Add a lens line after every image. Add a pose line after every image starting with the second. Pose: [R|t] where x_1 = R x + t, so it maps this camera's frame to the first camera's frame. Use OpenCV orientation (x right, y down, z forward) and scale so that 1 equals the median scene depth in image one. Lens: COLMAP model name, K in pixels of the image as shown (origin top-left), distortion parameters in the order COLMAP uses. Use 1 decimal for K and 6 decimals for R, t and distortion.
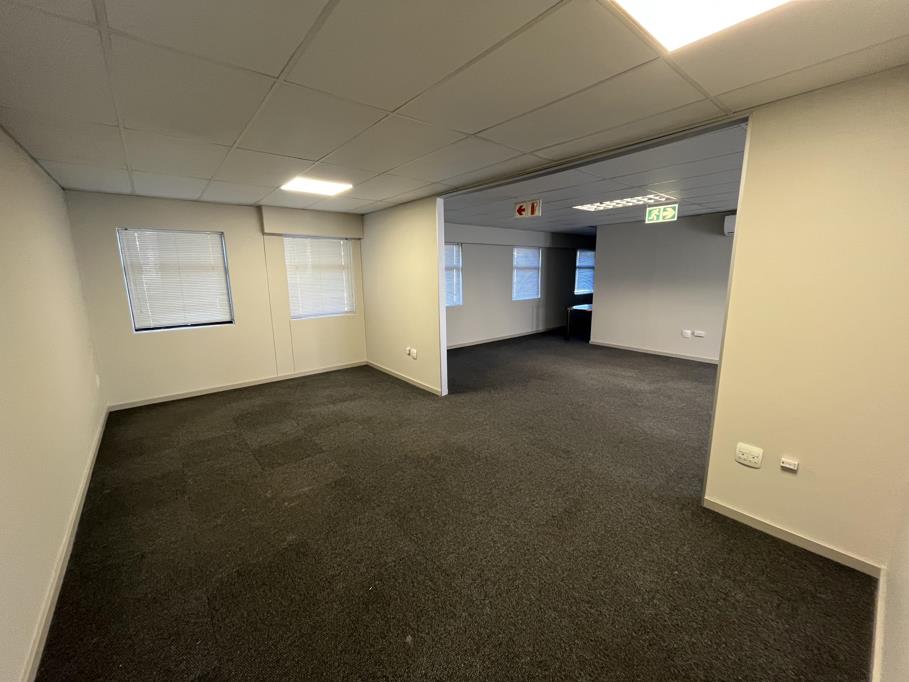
lens RADIAL K [[365.9, 0, 455.9], [0, 365.9, 340.4], [0, 0, 1]] dist [-0.001363, -0.000034]
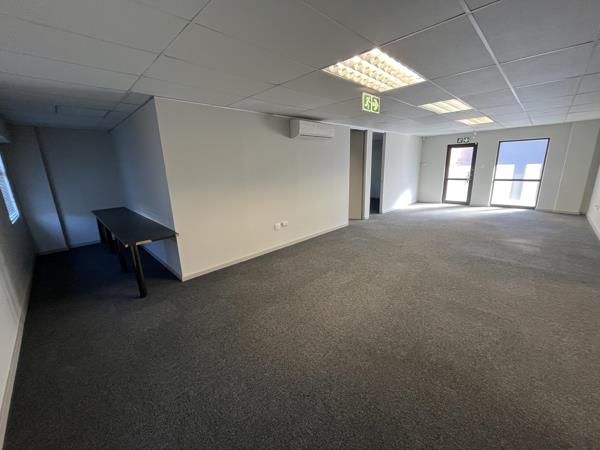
lens RADIAL K [[241.5, 0, 301.3], [0, 241.5, 226.3], [0, 0, 1]] dist [-0.001363, -0.000034]
pose [[-0.096288, -0.223654, 0.969901, -0.094329], [0.210253, 0.947871, 0.239447, -0.227844], [-0.972894, 0.226980, -0.044245, 1.250100]]
